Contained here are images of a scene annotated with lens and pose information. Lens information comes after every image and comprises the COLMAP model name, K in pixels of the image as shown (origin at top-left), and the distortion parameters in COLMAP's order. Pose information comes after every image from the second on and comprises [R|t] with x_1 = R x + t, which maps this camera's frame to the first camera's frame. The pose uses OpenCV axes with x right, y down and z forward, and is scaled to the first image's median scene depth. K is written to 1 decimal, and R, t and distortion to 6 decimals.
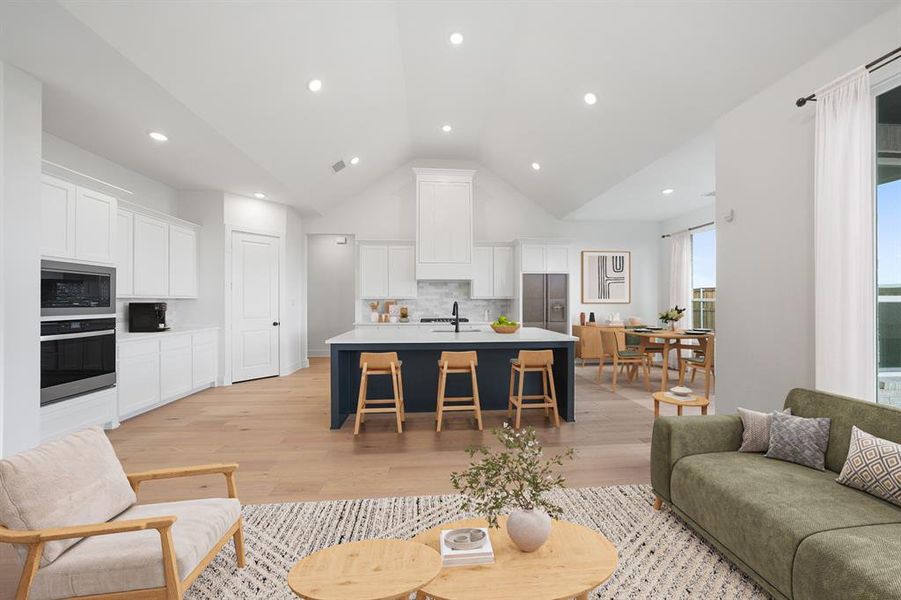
lens RADIAL K [[317.9, 0, 450.5], [0, 317.9, 300.0], [0, 0, 1]] dist [0.000229, -0.000036]
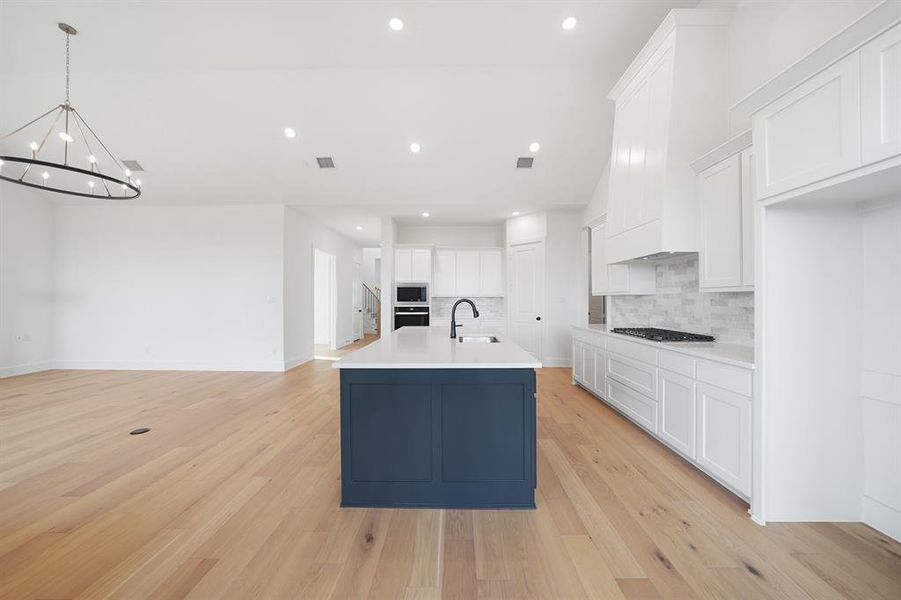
lens RADIAL K [[317.9, 0, 450.5], [0, 317.9, 300.0], [0, 0, 1]] dist [0.000229, -0.000036]
pose [[-0.098522, 0.005670, -0.995119, 0.913008], [0.007188, 0.999962, 0.004985, 0.002081], [0.995109, -0.006662, -0.098559, 1.212294]]
